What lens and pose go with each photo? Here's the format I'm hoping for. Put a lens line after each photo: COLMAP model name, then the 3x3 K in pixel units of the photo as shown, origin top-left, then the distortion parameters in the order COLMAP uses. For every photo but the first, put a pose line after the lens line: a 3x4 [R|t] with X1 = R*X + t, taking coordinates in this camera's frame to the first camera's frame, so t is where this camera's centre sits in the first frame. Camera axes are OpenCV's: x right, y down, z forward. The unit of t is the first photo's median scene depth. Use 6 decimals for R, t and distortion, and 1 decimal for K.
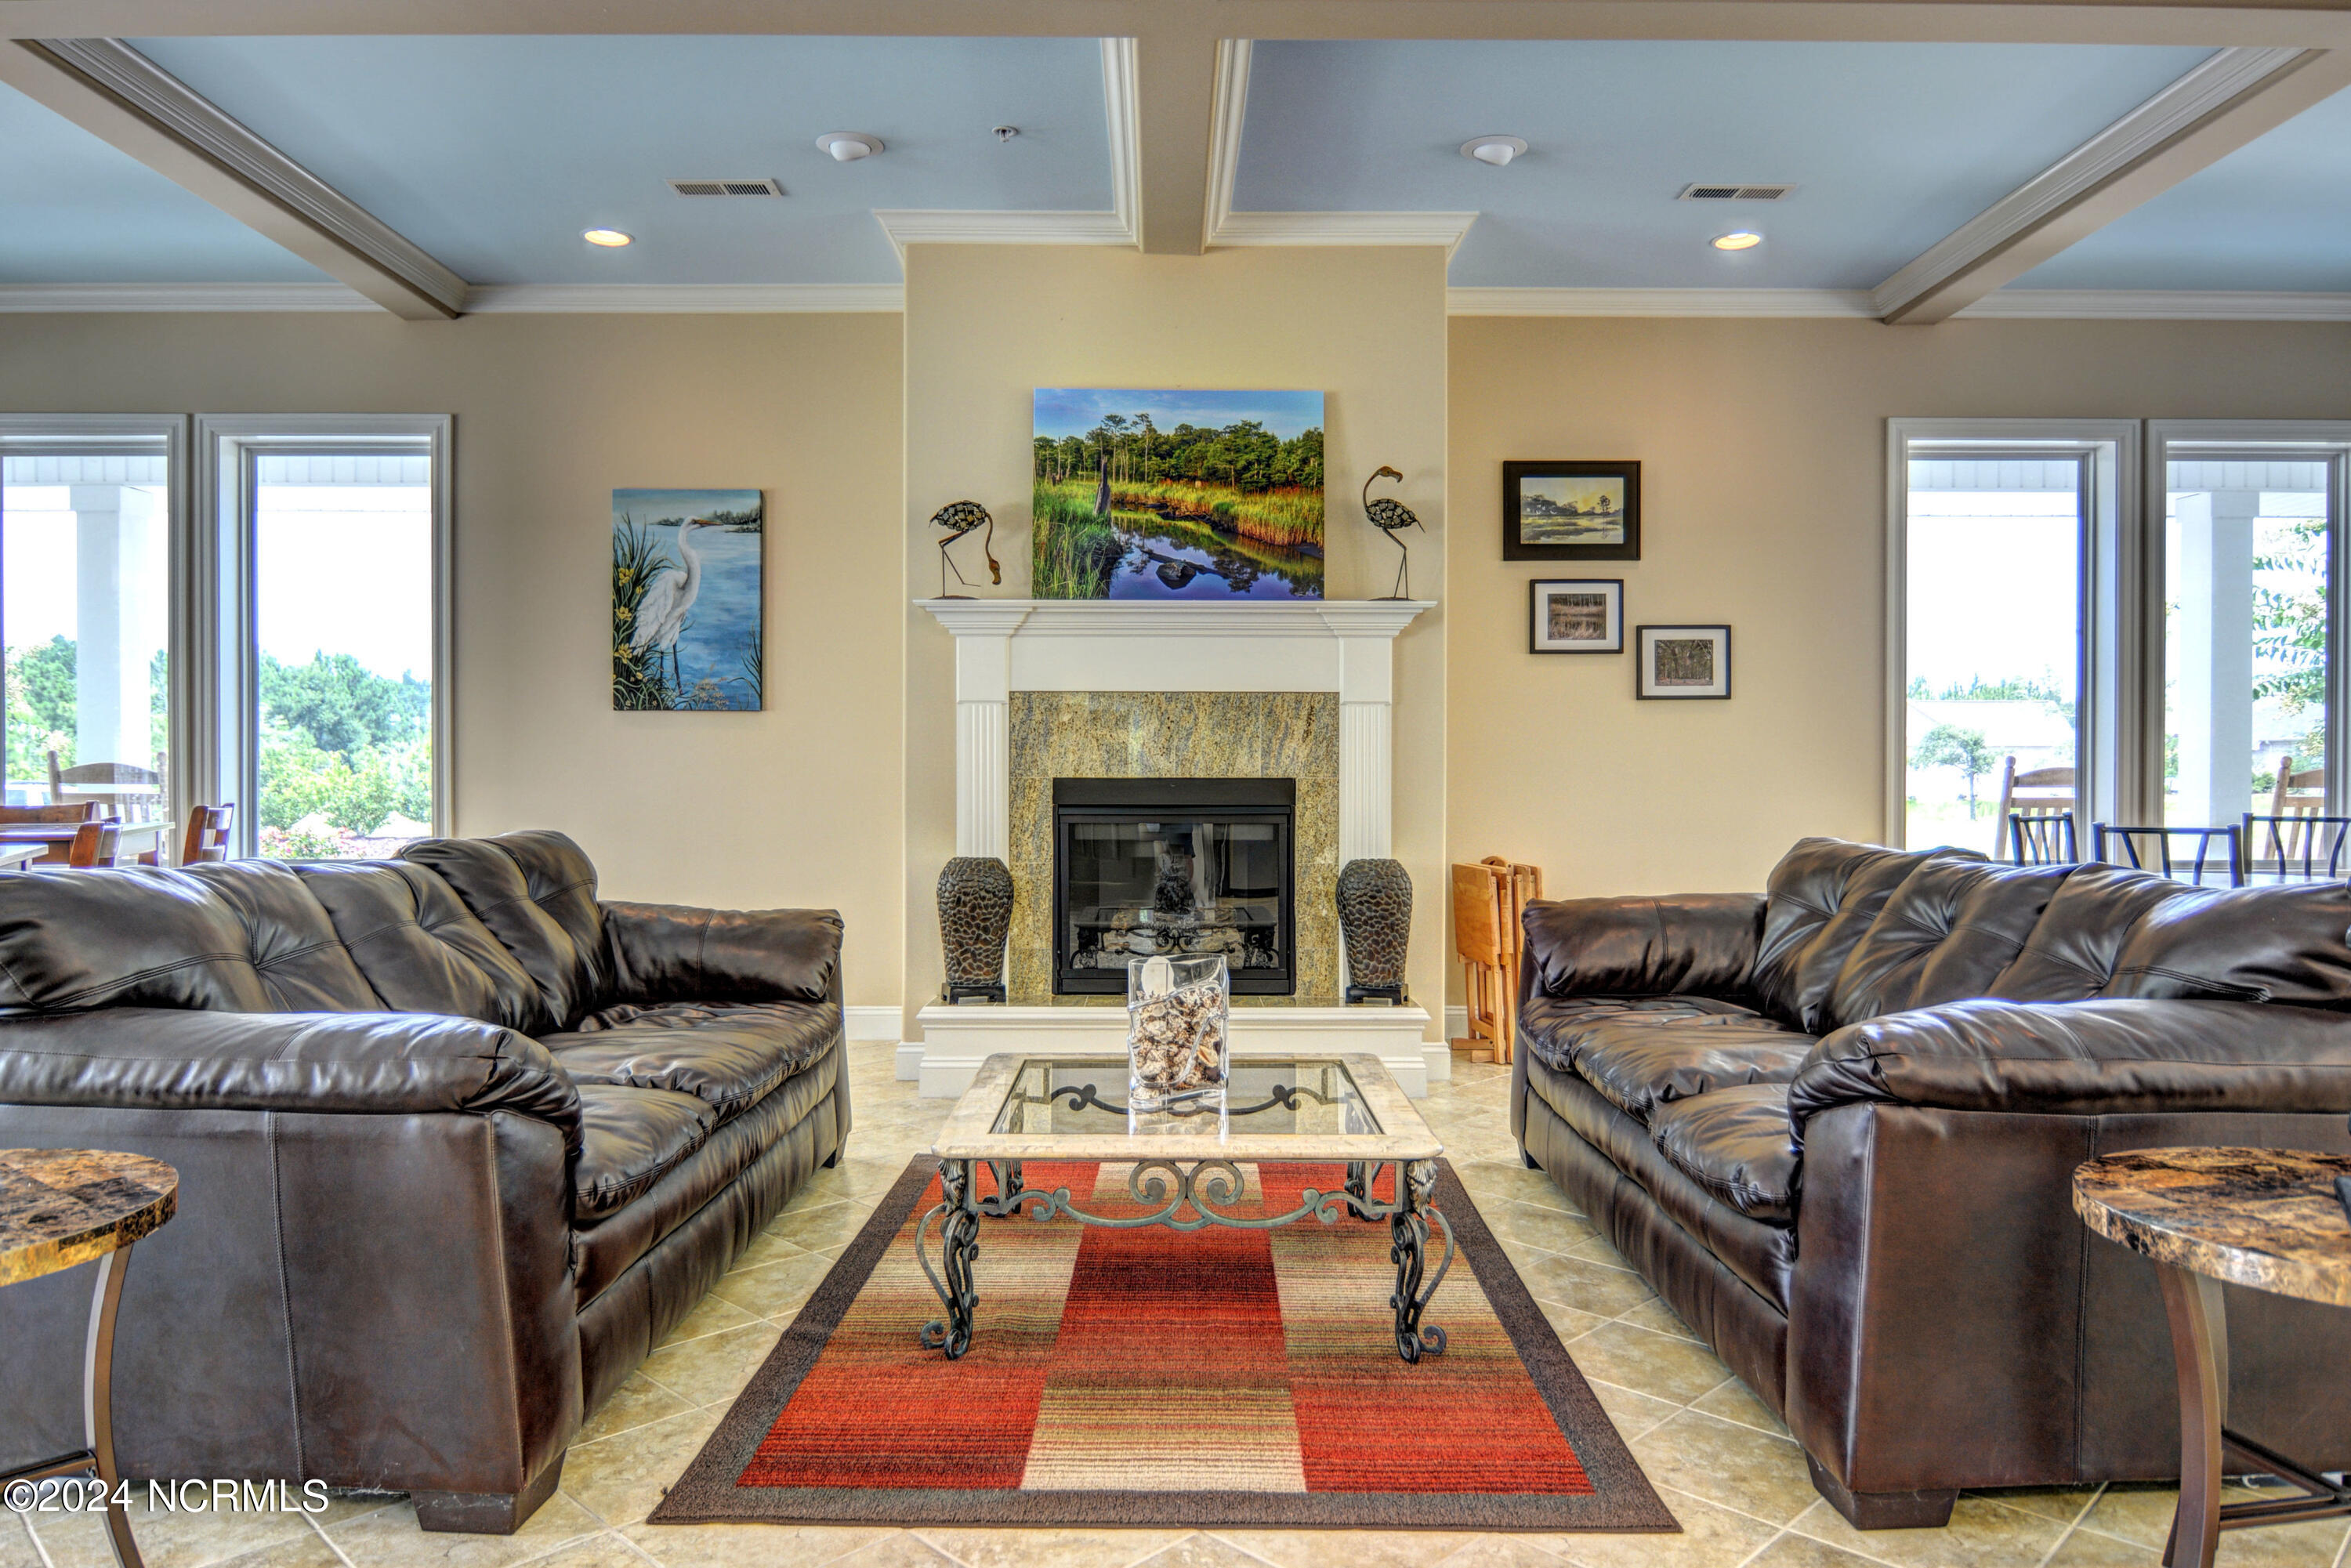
lens RADIAL K [[1531.8, 0, 1178.3], [0, 1531.8, 782.9], [0, 0, 1]] dist [-0.000016, -0.000001]
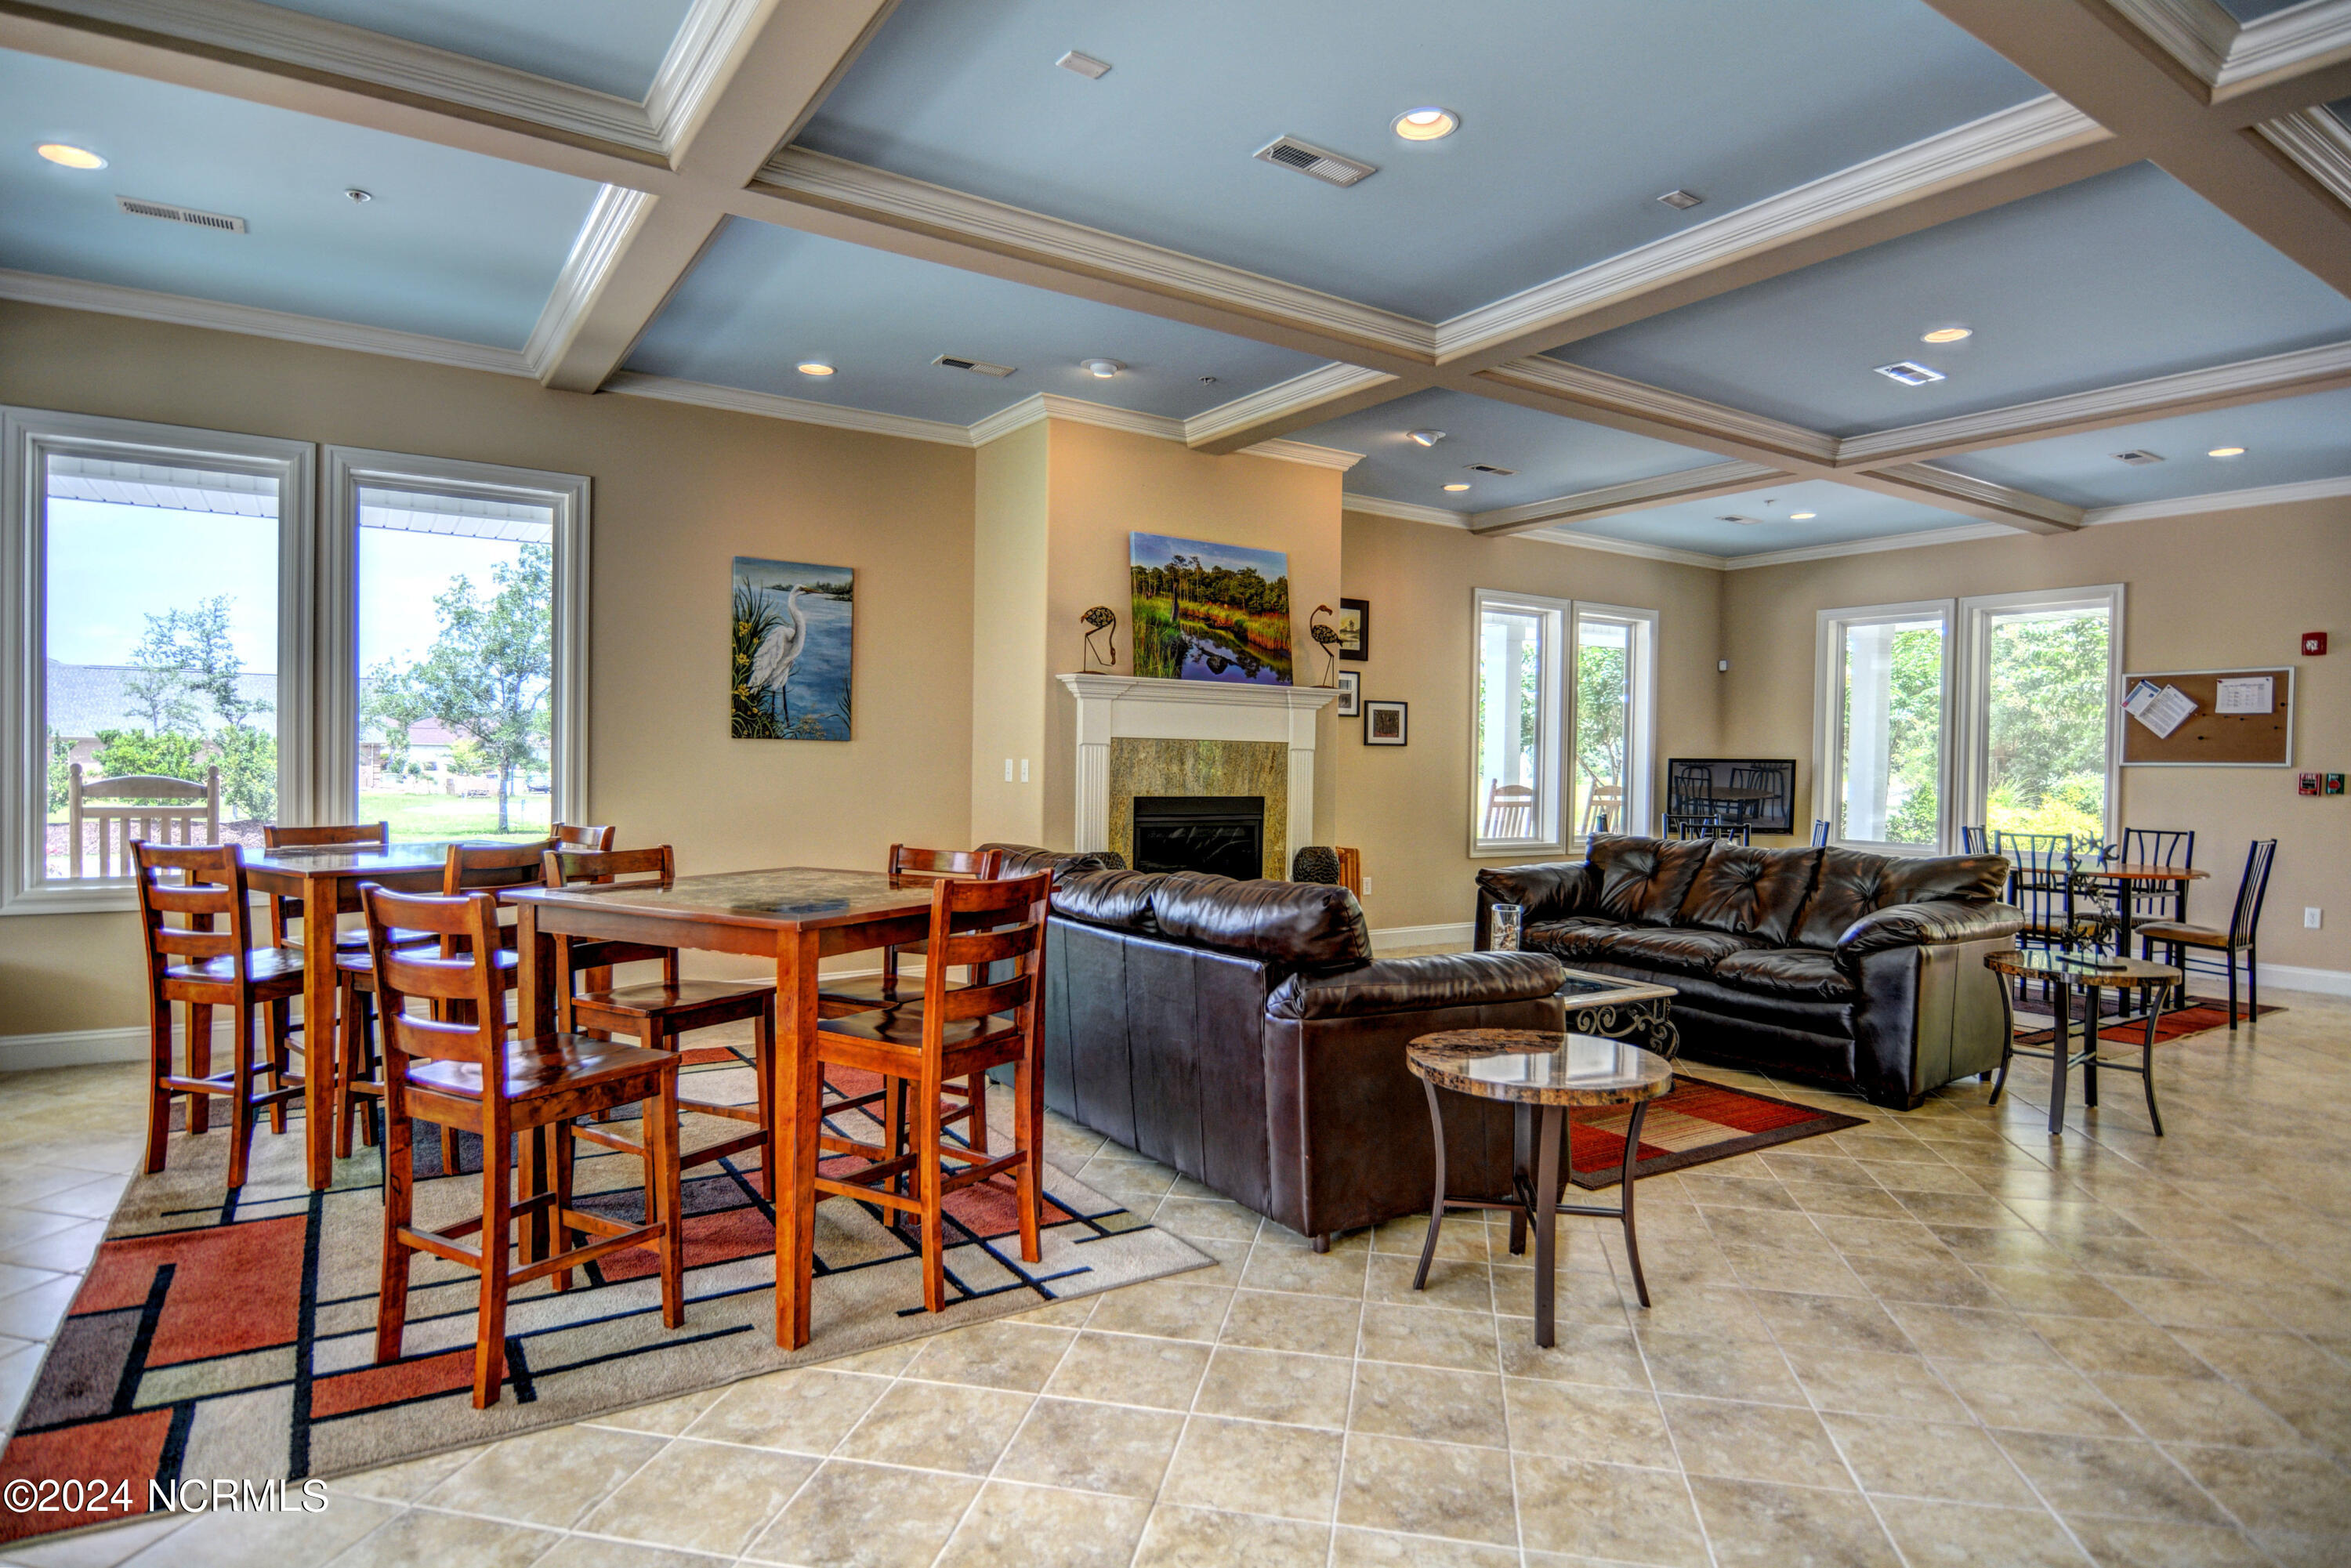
lens RADIAL K [[1270.9, 0, 1172.7], [0, 1270.9, 781.3], [0, 0, 1]] dist [0.002269, 0.000007]
pose [[0.841357, 0.004641, 0.540460, -0.713893], [-0.010953, 0.999904, 0.008465, -0.028867], [-0.540369, -0.013041, 0.841327, -0.048754]]
